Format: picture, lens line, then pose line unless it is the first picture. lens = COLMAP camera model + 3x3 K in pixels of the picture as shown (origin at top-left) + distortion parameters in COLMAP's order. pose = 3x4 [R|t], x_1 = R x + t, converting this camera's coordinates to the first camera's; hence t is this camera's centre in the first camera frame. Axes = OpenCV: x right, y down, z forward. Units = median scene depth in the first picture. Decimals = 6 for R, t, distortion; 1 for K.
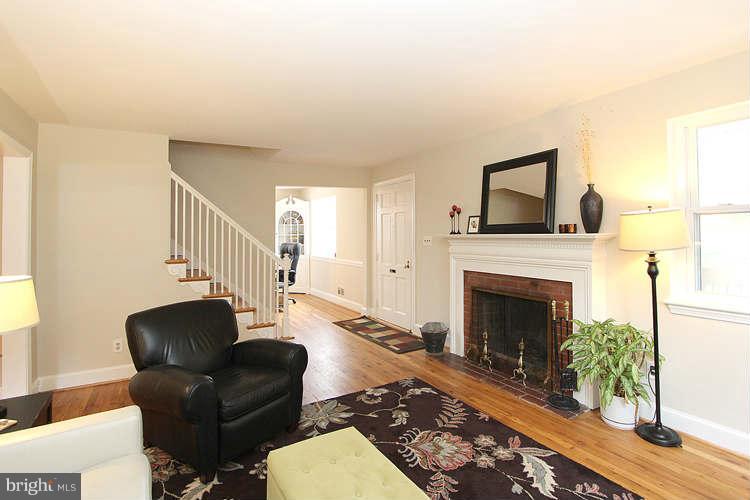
lens RADIAL K [[365.4, 0, 381.7], [0, 365.4, 228.0], [0, 0, 1]] dist [-0.001689, -0.000010]
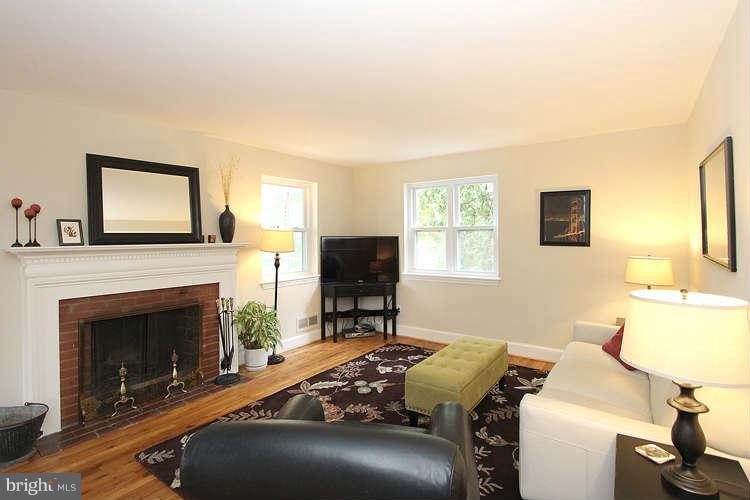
lens RADIAL K [[365.4, 0, 373.5], [0, 365.4, 231.0], [0, 0, 1]] dist [-0.001689, -0.000010]
pose [[-0.378549, 0.026788, 0.925193, -0.843513], [-0.005914, 0.999491, -0.031359, 0.010354], [-0.925562, -0.017343, -0.378198, 1.002001]]
